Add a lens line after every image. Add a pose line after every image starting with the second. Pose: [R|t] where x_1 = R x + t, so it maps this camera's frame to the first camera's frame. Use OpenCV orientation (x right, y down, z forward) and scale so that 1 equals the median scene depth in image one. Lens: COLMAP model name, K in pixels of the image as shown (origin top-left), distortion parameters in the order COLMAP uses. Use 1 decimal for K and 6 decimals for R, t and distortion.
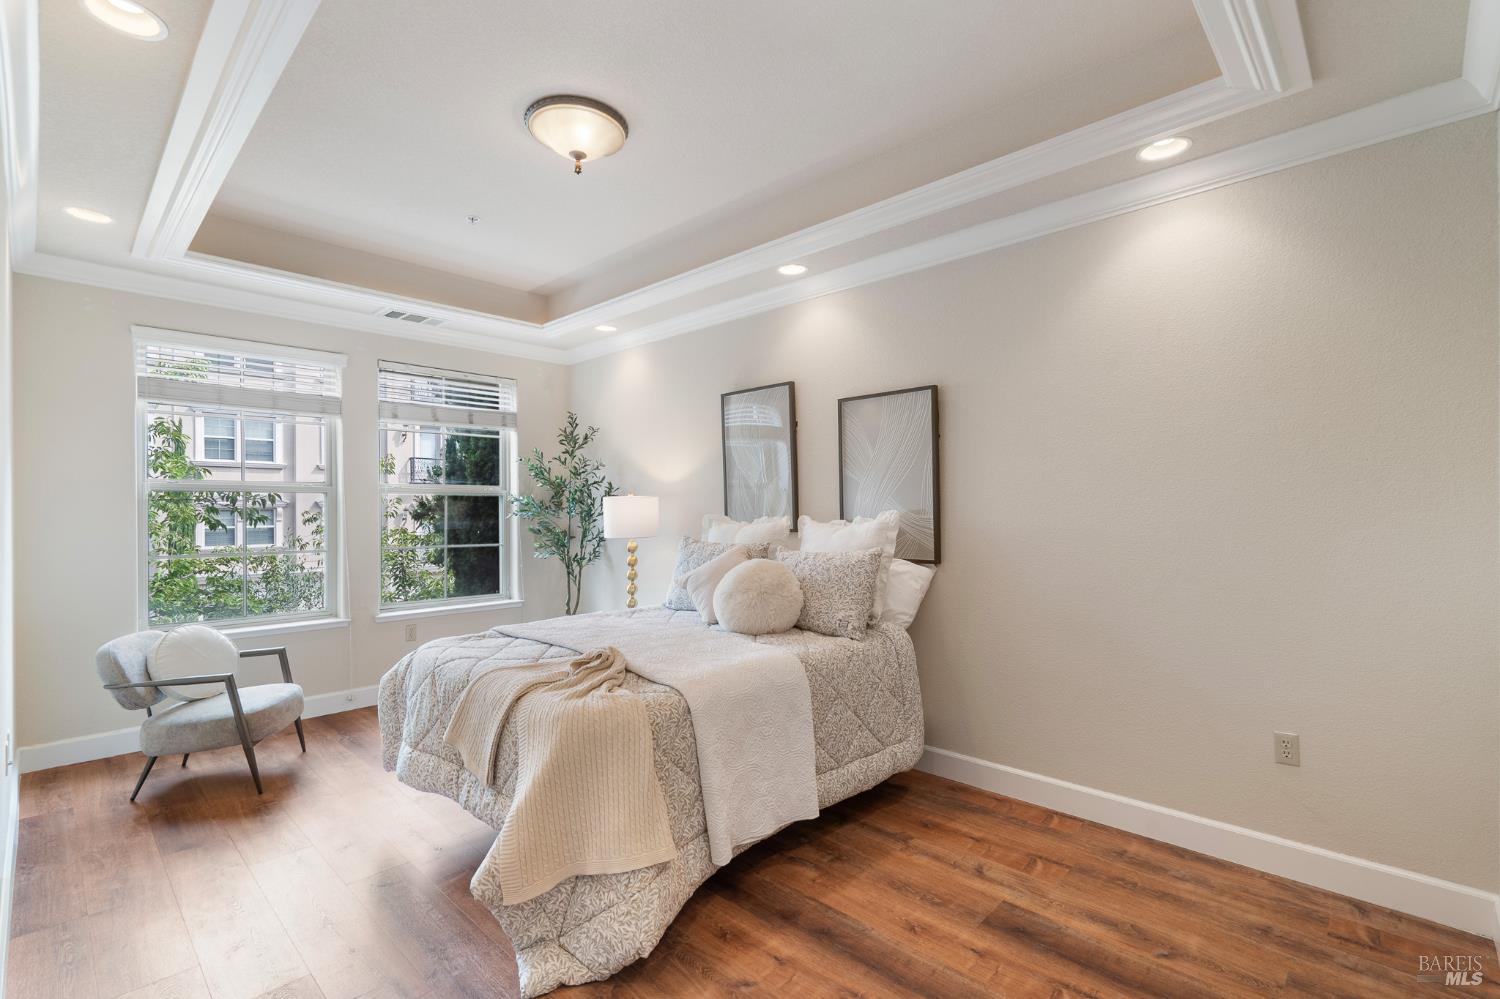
lens RADIAL K [[683.3, 0, 760.5], [0, 683.3, 516.1], [0, 0, 1]] dist [-0.008205, 0.003507]
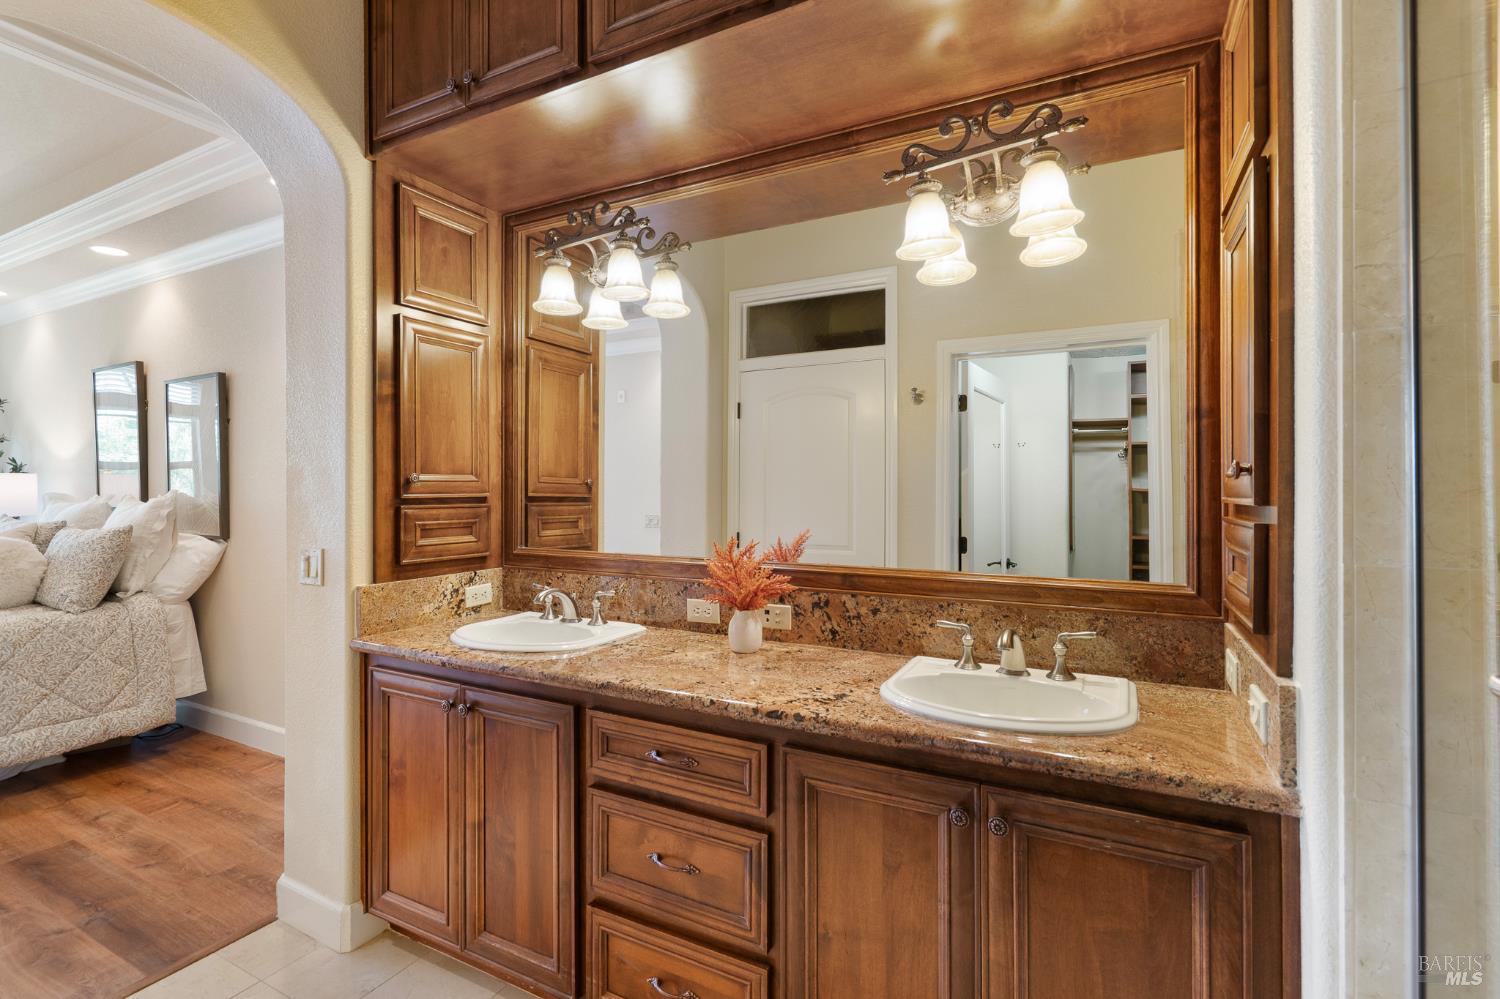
lens RADIAL K [[683.3, 0, 766.0], [0, 683.3, 488.0], [0, 0, 1]] dist [-0.008205, 0.003507]
pose [[0.959298, 0.004416, 0.282363, 0.811036], [-0.001081, 0.999928, -0.011966, 0.001285], [-0.282395, 0.011174, 0.959233, -0.280613]]
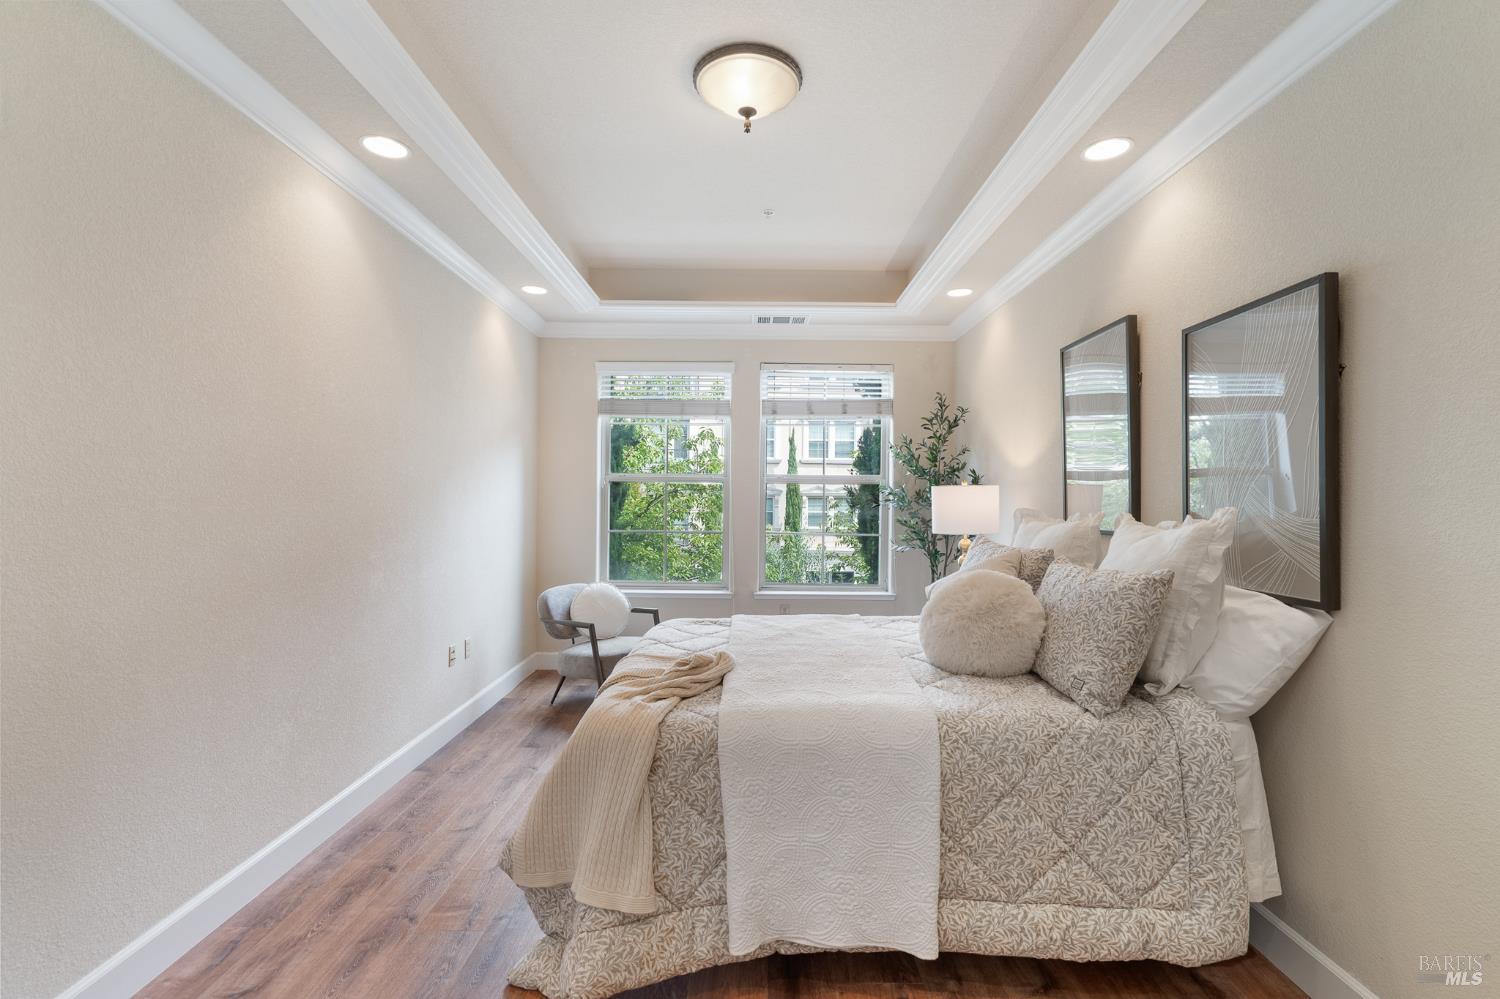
lens RADIAL K [[683.3, 0, 745.1], [0, 683.3, 505.5], [0, 0, 1]] dist [-0.008205, 0.003507]
pose [[0.680721, 0.019008, -0.732296, 0.352752], [-0.020979, 0.999759, 0.006449, -0.004899], [0.732242, 0.010973, 0.680956, 0.323932]]
